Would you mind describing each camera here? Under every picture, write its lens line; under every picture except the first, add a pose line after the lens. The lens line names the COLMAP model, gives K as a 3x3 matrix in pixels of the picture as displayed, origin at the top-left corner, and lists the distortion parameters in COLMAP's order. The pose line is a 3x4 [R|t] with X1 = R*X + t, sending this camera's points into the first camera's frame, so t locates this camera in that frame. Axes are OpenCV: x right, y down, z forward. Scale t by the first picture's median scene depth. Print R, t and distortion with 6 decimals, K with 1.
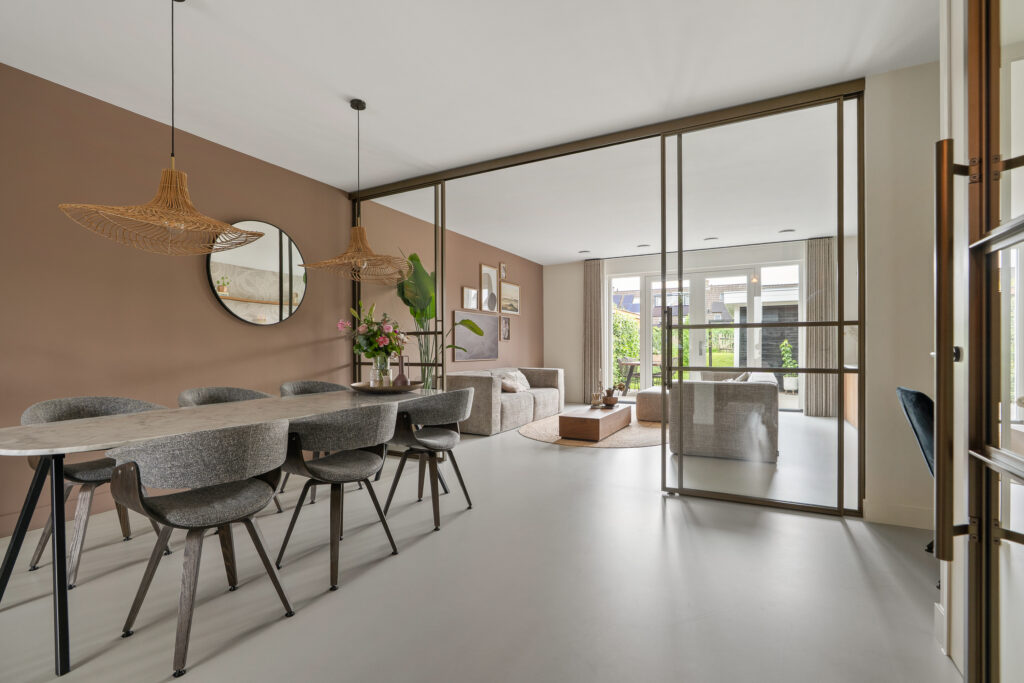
lens RADIAL K [[461.8, 0, 503.0], [0, 461.8, 351.1], [0, 0, 1]] dist [-0.008205, 0.001453]
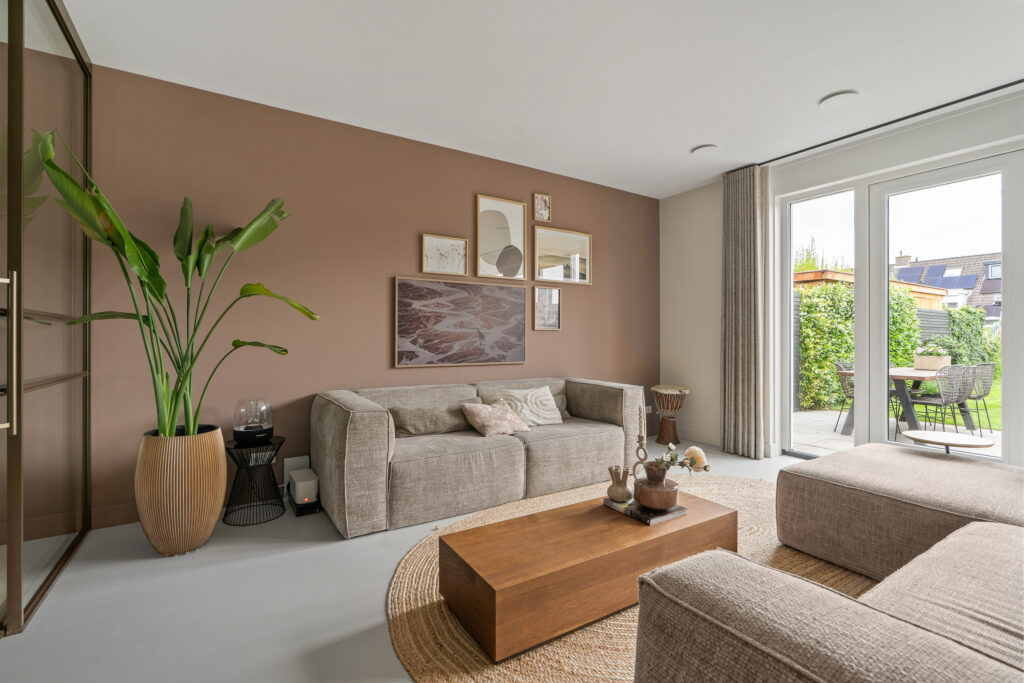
lens RADIAL K [[461.8, 0, 518.6], [0, 461.8, 336.1], [0, 0, 1]] dist [-0.008205, 0.001453]
pose [[0.881674, 0.004499, -0.471838, 0.252966], [-0.008398, 0.999946, -0.006157, -0.011742], [0.471784, 0.009391, 0.881664, 0.506206]]
